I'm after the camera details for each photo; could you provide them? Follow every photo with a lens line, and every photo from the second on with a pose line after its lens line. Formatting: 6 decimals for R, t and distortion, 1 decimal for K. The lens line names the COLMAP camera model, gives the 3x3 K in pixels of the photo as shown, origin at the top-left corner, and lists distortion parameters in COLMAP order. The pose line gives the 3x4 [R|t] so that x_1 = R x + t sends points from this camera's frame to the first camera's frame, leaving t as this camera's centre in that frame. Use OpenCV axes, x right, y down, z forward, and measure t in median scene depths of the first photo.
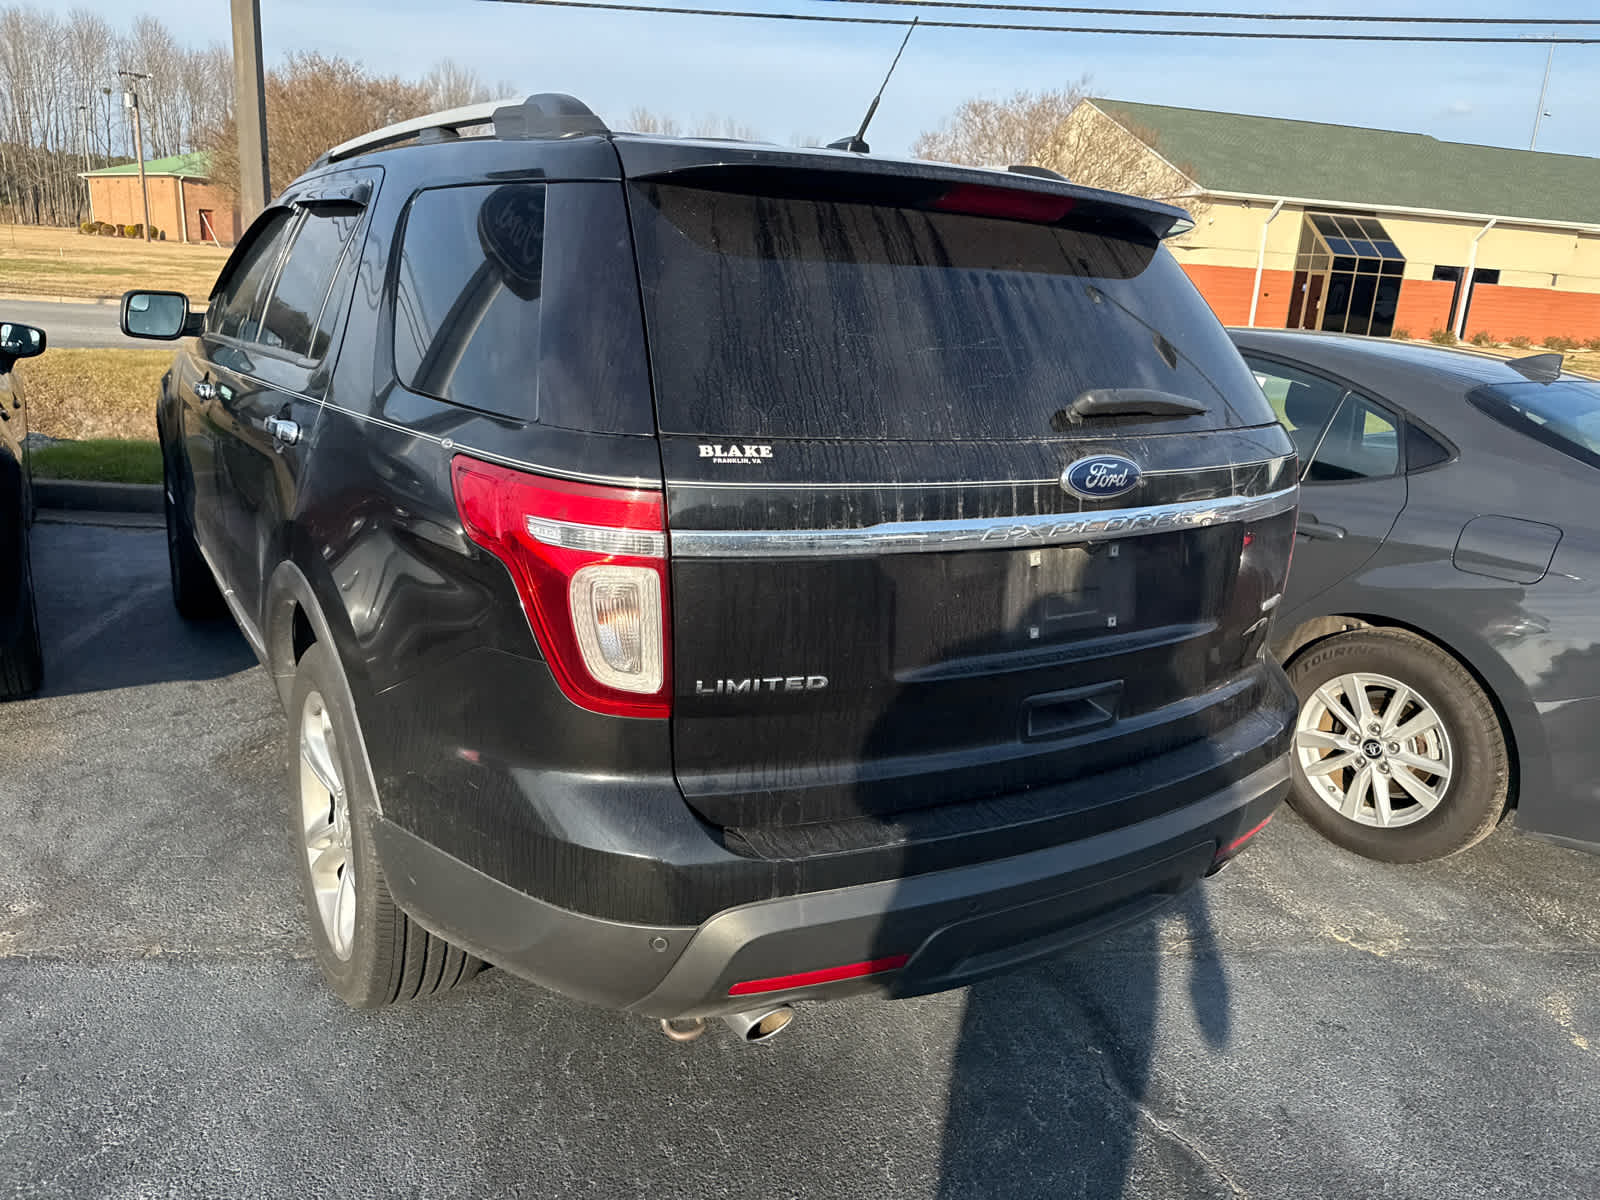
lens RADIAL K [[1149.2, 0, 807.2], [0, 1149.2, 594.2], [0, 0, 1]] dist [0.020051, -0.021958]
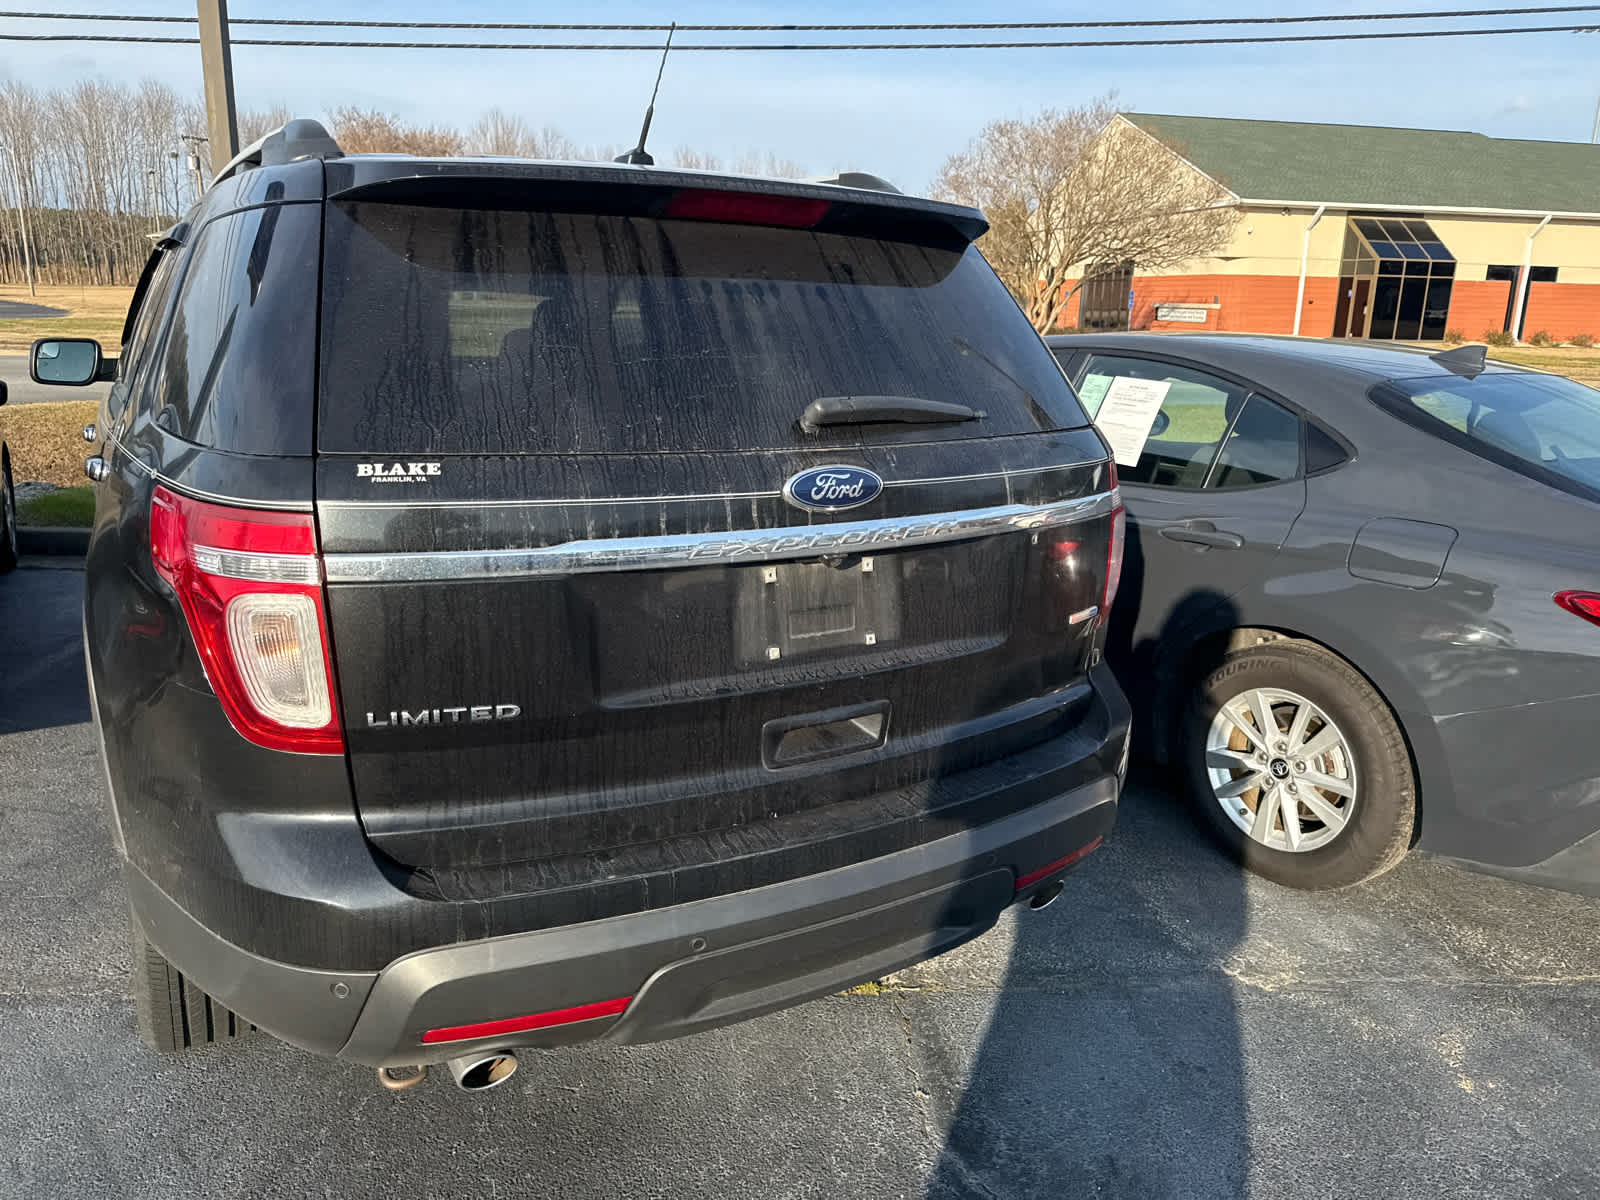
lens RADIAL K [[1149.2, 0, 795.8], [0, 1149.2, 590.5], [0, 0, 1]] dist [0.020051, -0.021958]
pose [[0.997822, -0.026281, -0.060503, 0.181768], [0.024674, 0.999327, -0.027151, 0.005047], [0.061176, 0.025599, 0.997799, 0.034578]]
